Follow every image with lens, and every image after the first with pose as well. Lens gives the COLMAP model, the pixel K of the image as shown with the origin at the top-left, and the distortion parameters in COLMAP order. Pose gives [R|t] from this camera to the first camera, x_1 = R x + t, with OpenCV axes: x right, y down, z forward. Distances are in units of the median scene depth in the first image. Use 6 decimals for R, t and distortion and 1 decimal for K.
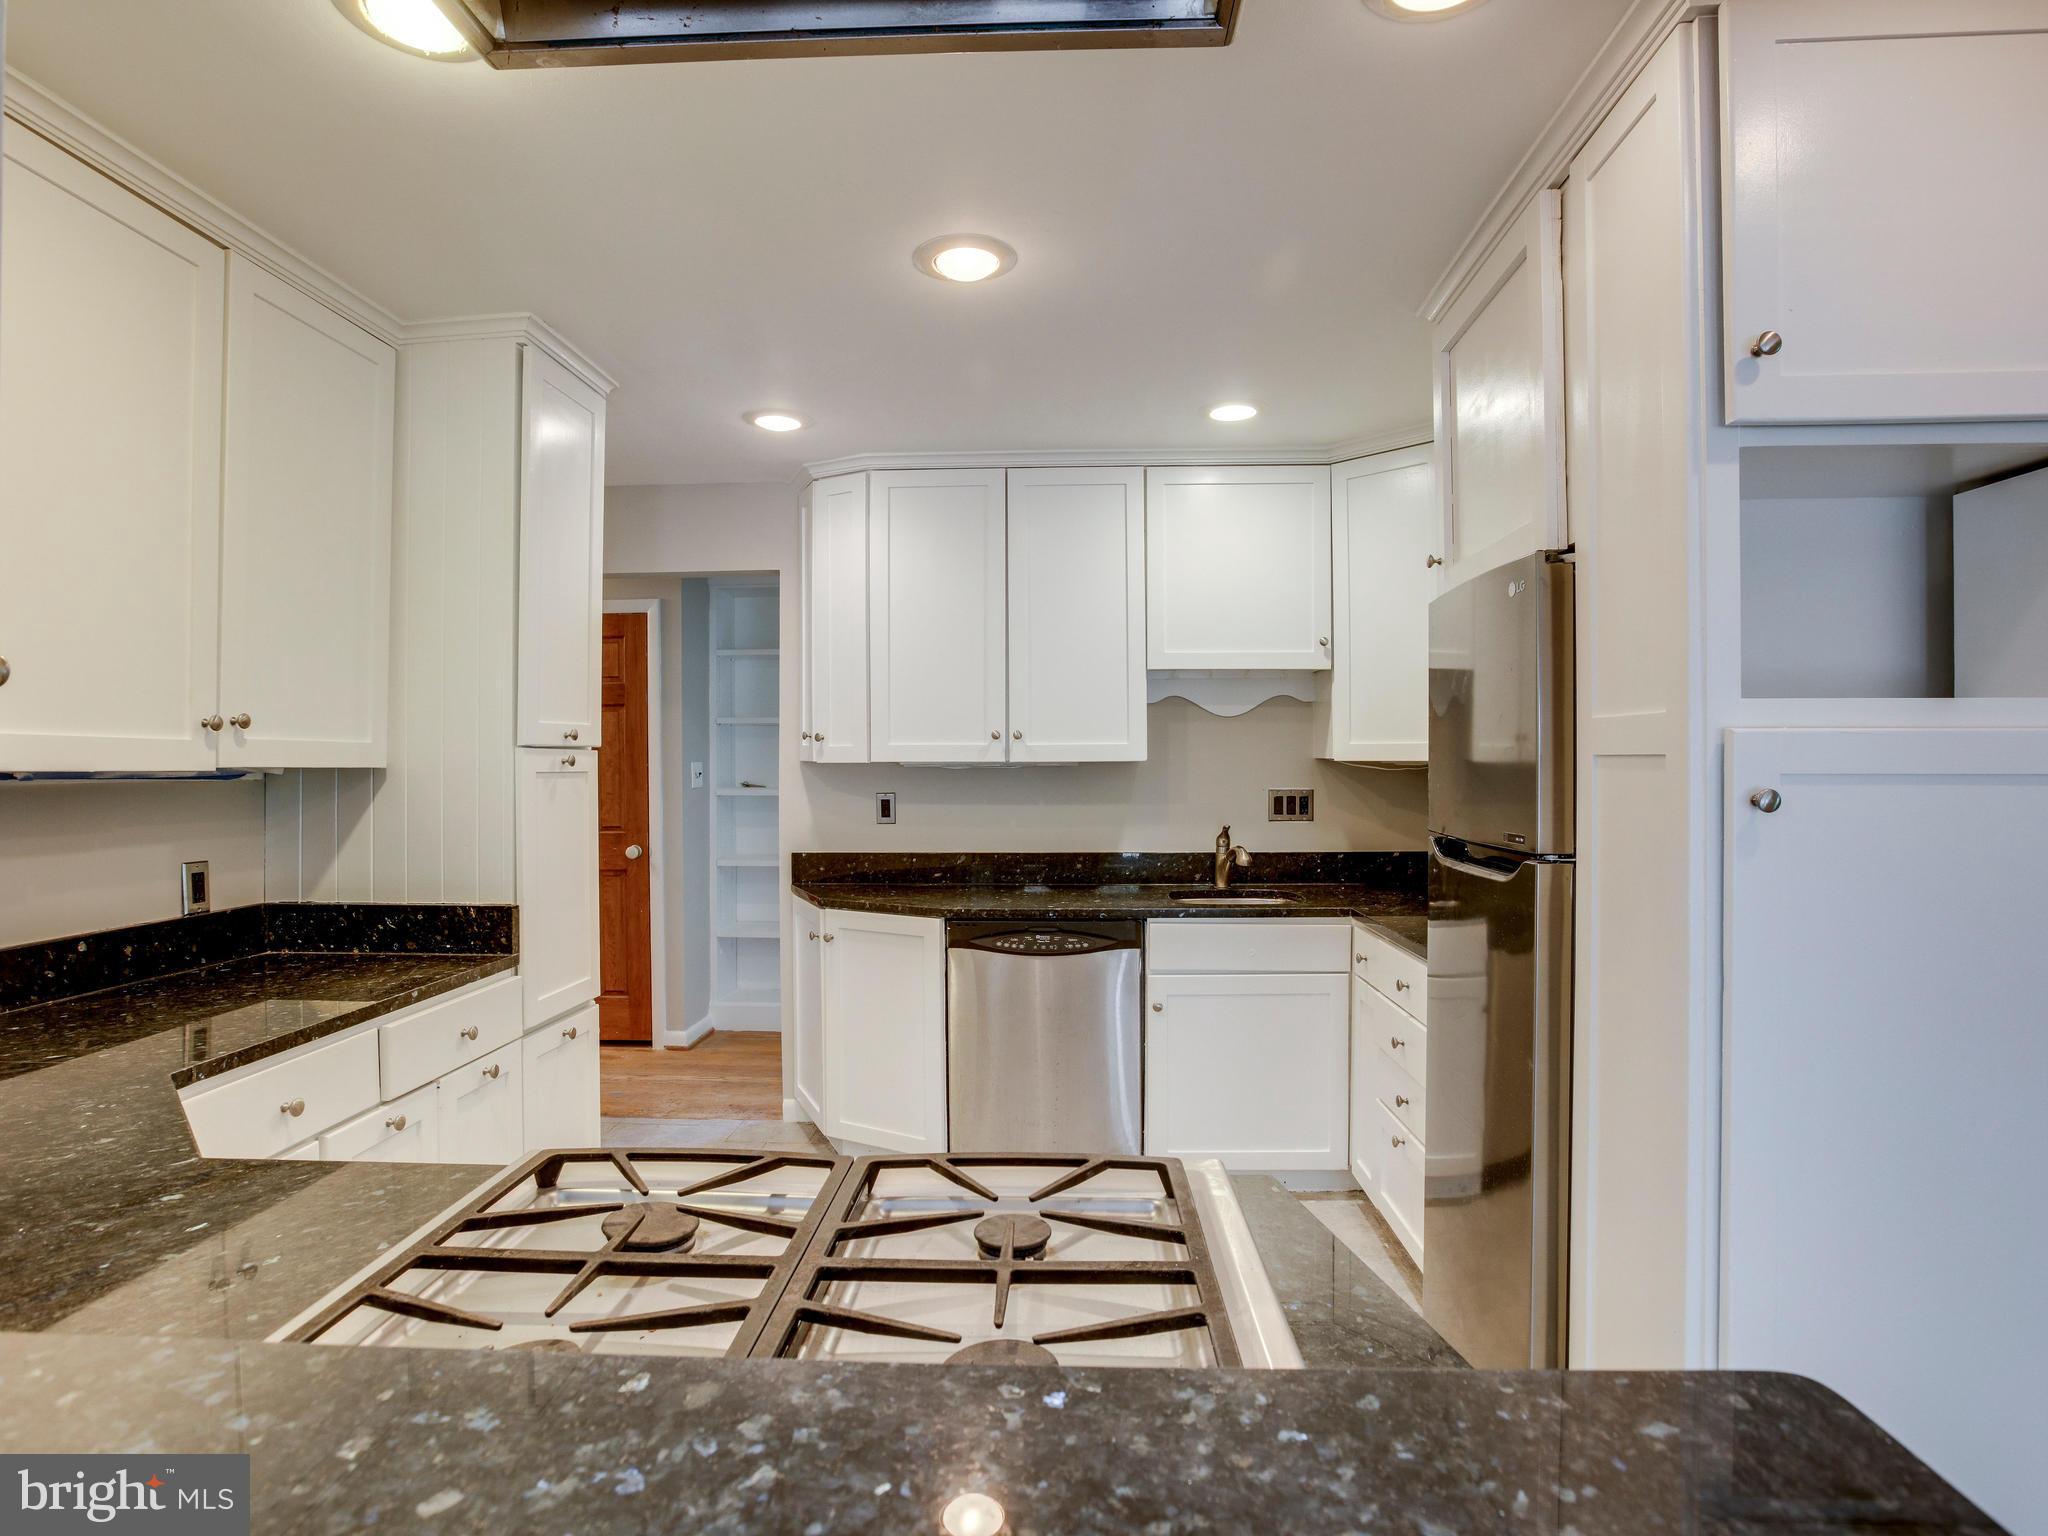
lens RADIAL K [[1068.6, 0, 1036.0], [0, 1068.6, 762.3], [0, 0, 1]] dist [-0.055611, 0.018245]
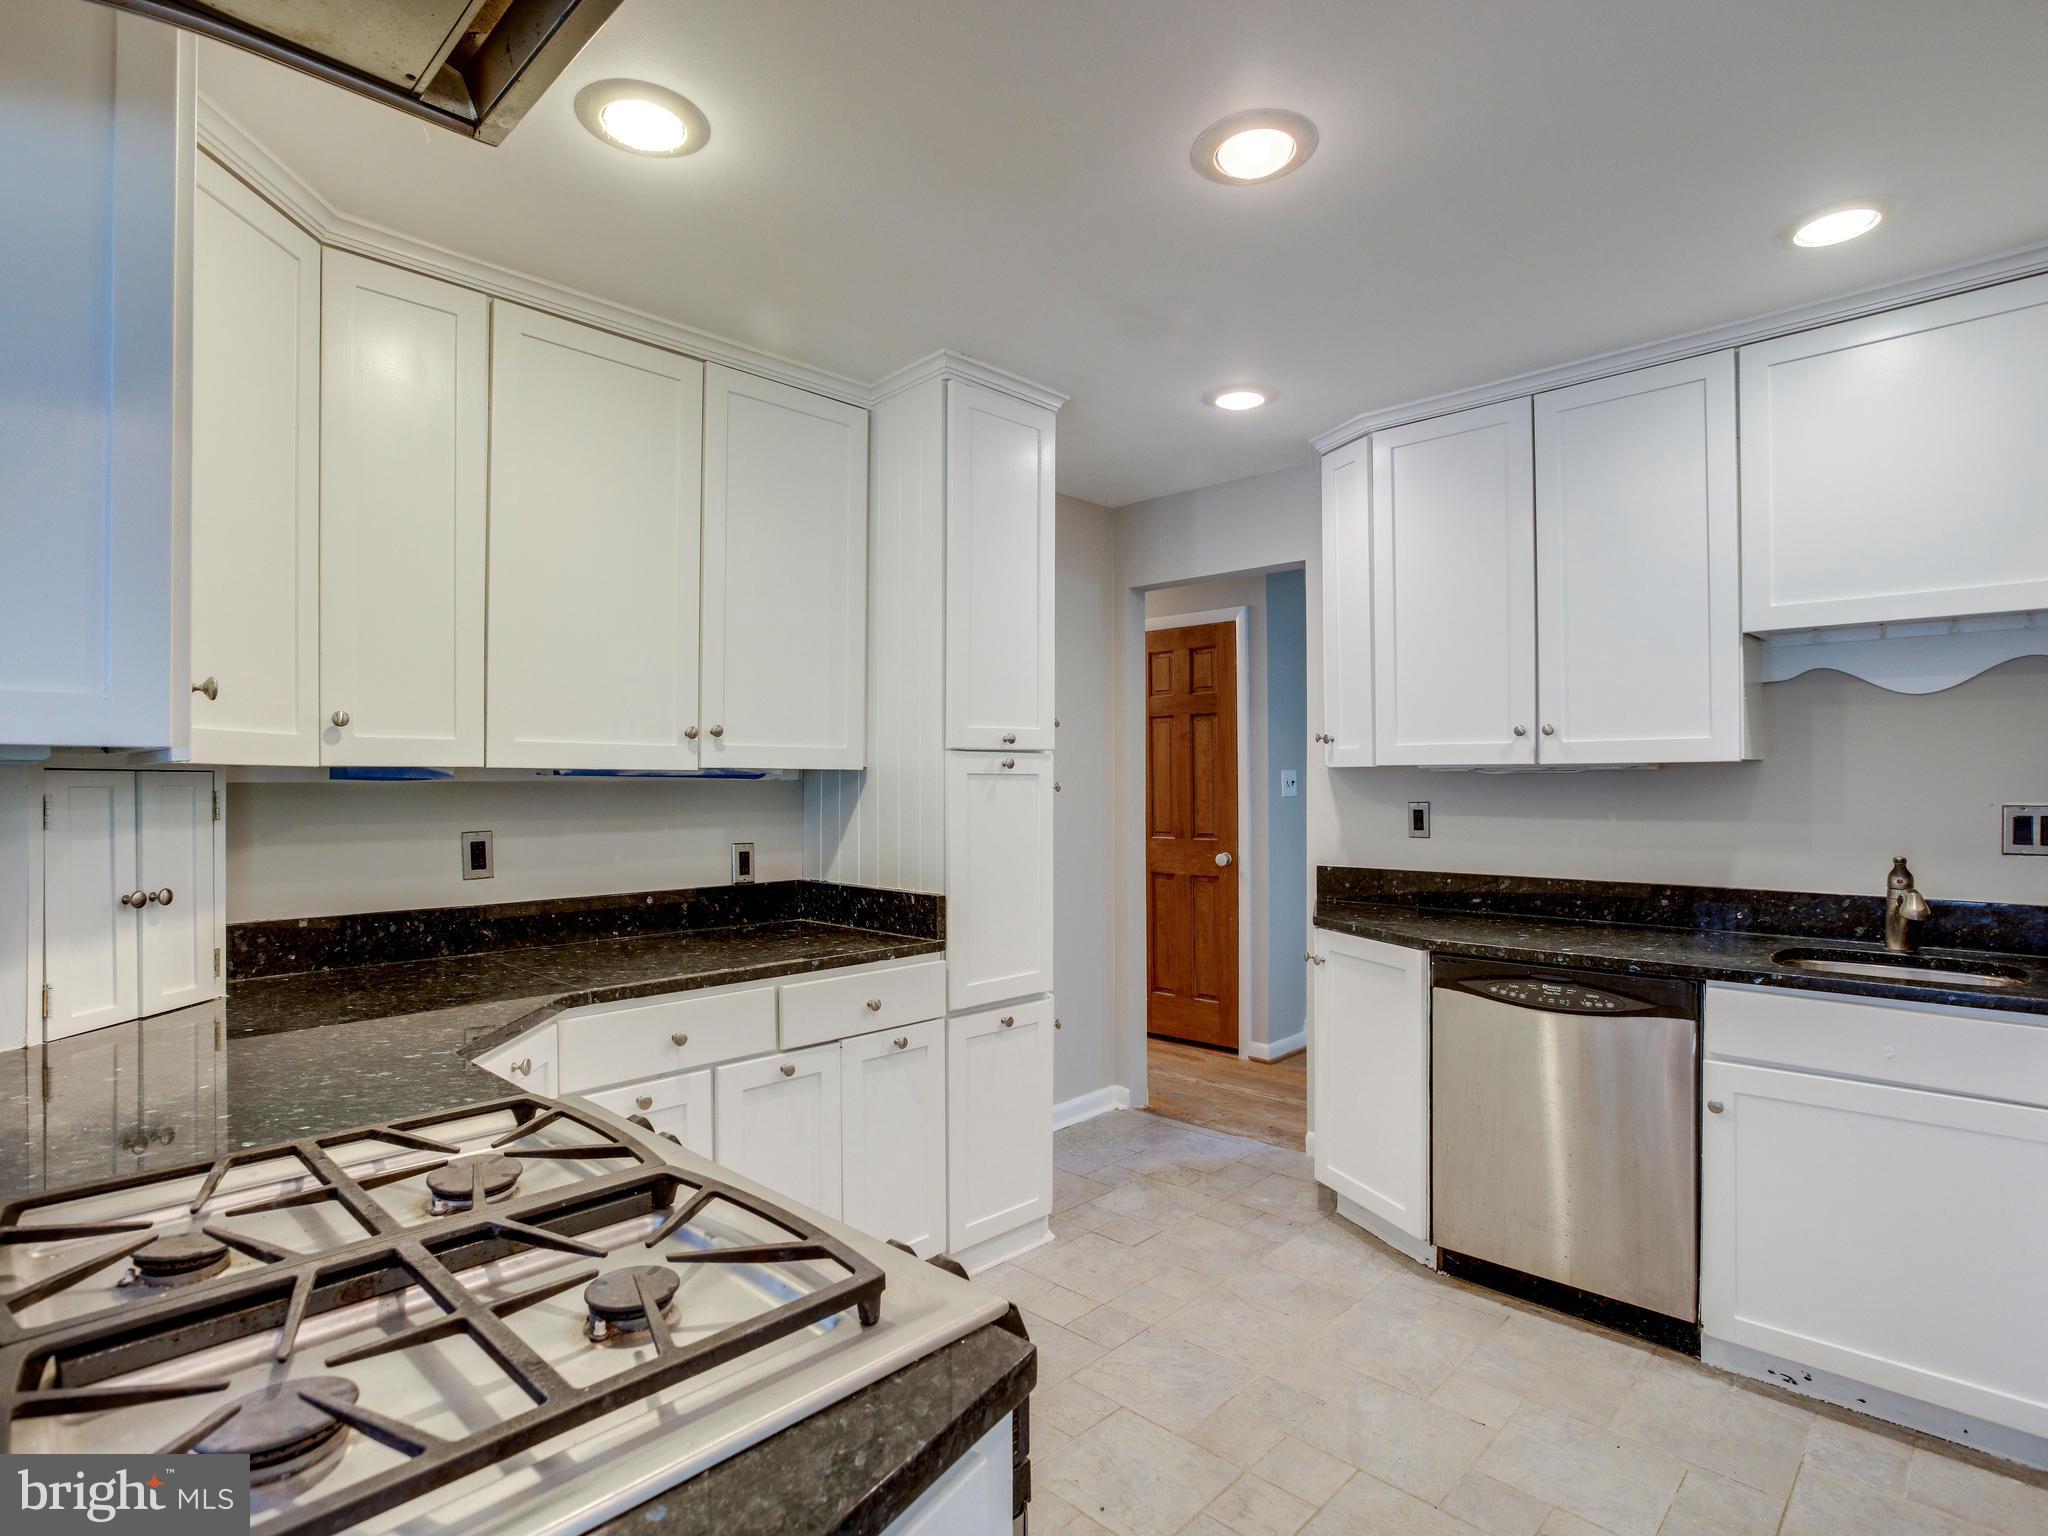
lens RADIAL K [[1068.6, 0, 1023.5], [0, 1068.6, 781.6], [0, 0, 1]] dist [-0.055611, 0.018245]
pose [[0.746509, 0.001672, -0.665374, 0.226236], [0.000579, 0.999995, 0.003162, 0.010956], [0.665375, -0.002746, 0.746504, 0.171426]]
